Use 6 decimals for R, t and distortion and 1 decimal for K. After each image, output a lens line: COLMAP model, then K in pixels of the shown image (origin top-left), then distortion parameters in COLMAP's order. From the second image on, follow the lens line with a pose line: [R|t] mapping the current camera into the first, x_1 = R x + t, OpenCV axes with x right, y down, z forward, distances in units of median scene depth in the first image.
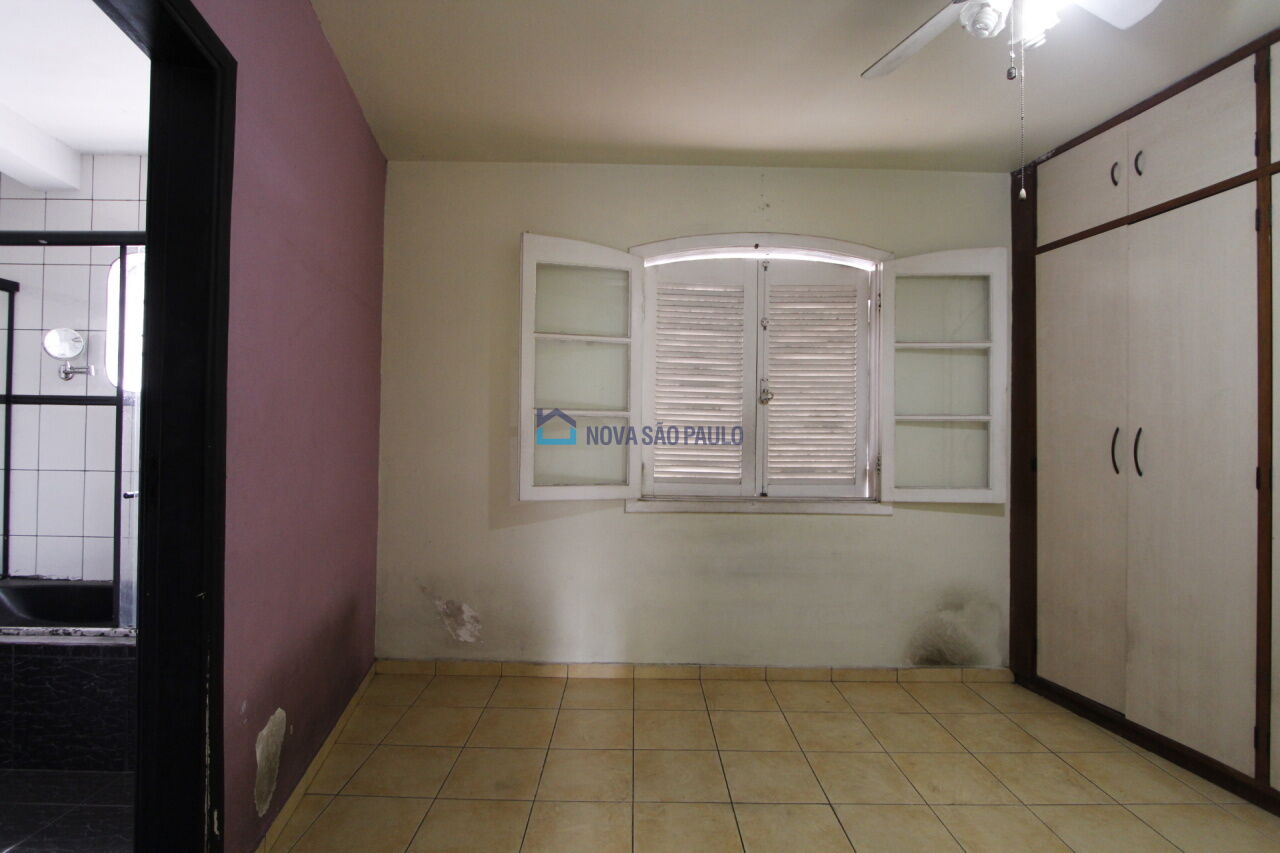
lens RADIAL K [[593.4, 0, 638.1], [0, 593.4, 431.5], [0, 0, 1]] dist [-0.019561, 0.003265]
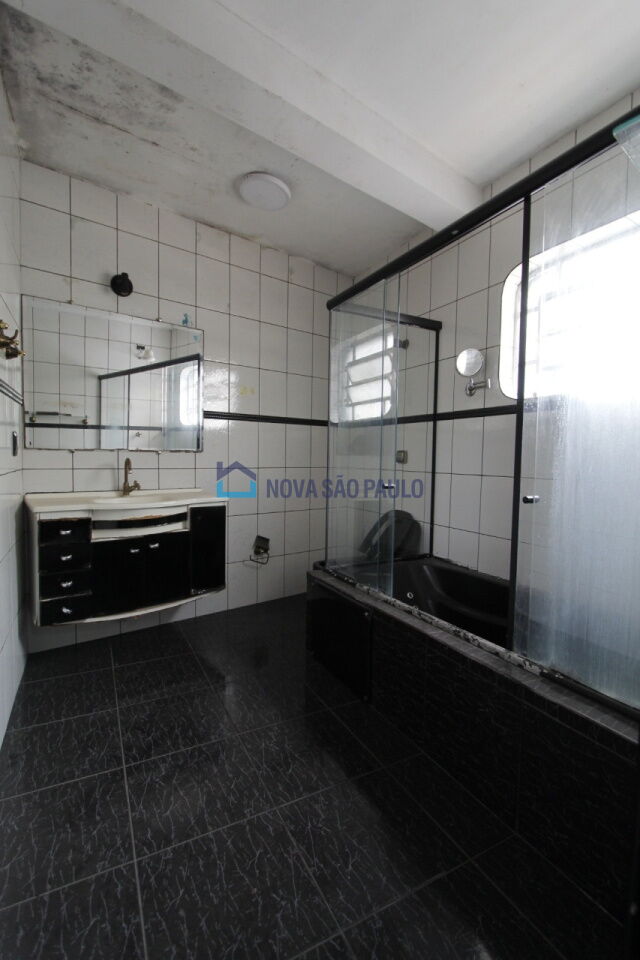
lens RADIAL K [[445.1, 0, 322.0], [0, 445.1, 481.4], [0, 0, 1]] dist [-0.019561, 0.003265]
pose [[0.460502, 0.041813, -0.886673, -0.451532], [-0.002414, 0.998945, 0.045854, 0.055115], [0.887655, -0.018975, 0.460117, 0.456063]]
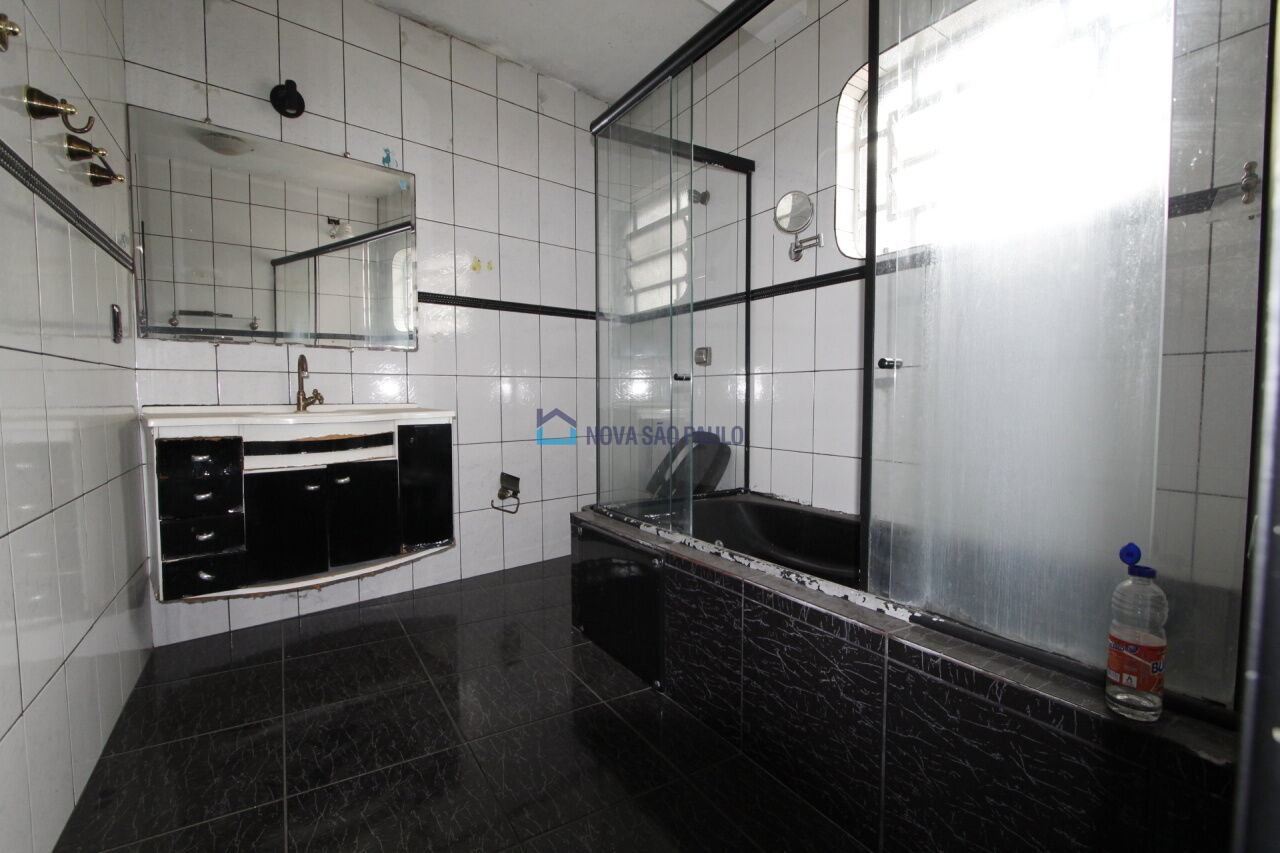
lens RADIAL K [[593.4, 0, 638.1], [0, 593.4, 431.5], [0, 0, 1]] dist [-0.019561, 0.003265]
pose [[0.514572, 0.036023, -0.856690, -0.509533], [0.017207, 0.998482, 0.052320, 0.140544], [0.857274, -0.041663, 0.513172, 0.509044]]
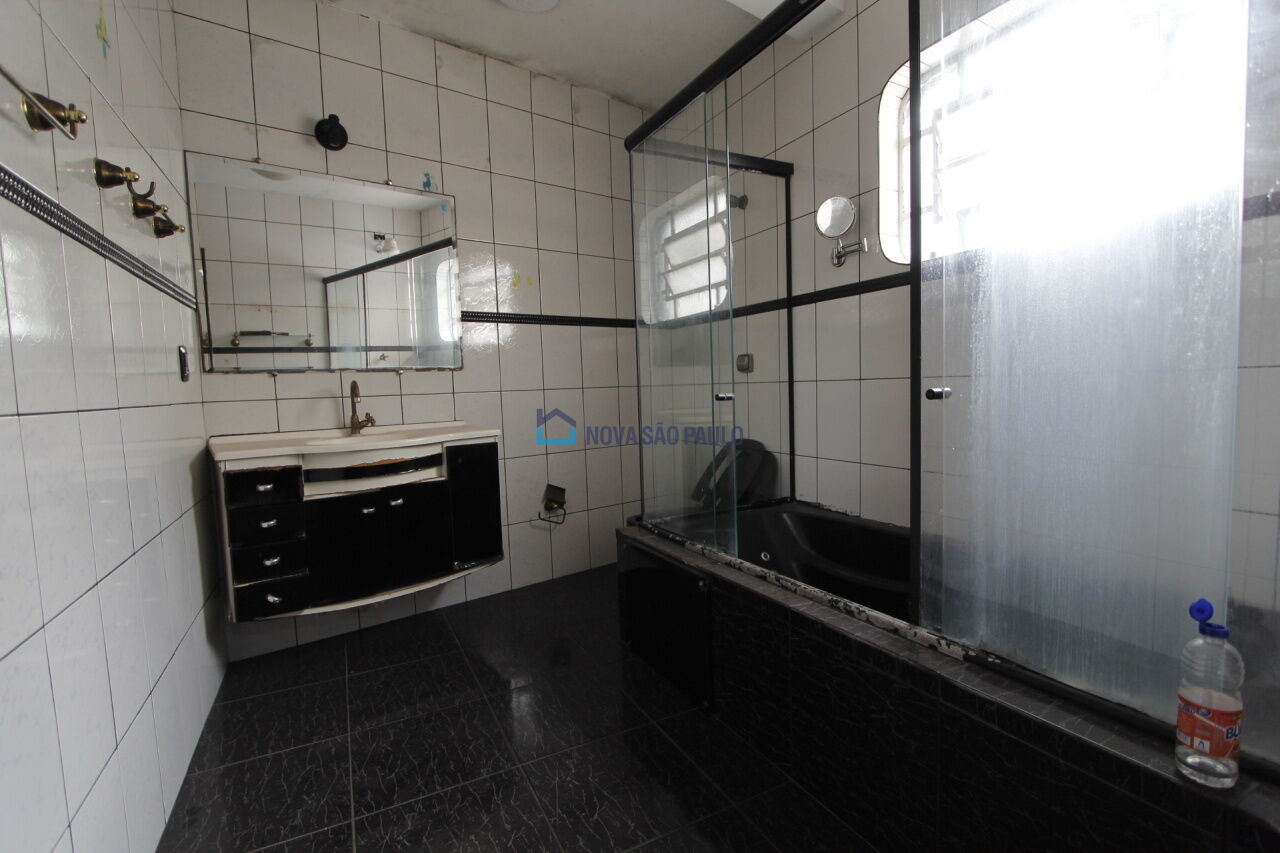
lens RADIAL K [[593.4, 0, 638.1], [0, 593.4, 431.5], [0, 0, 1]] dist [-0.019561, 0.003265]
pose [[0.450766, 0.038805, -0.891799, -0.508398], [0.048189, 0.996540, 0.067720, 0.093606], [0.891341, -0.073500, 0.447336, 0.513330]]
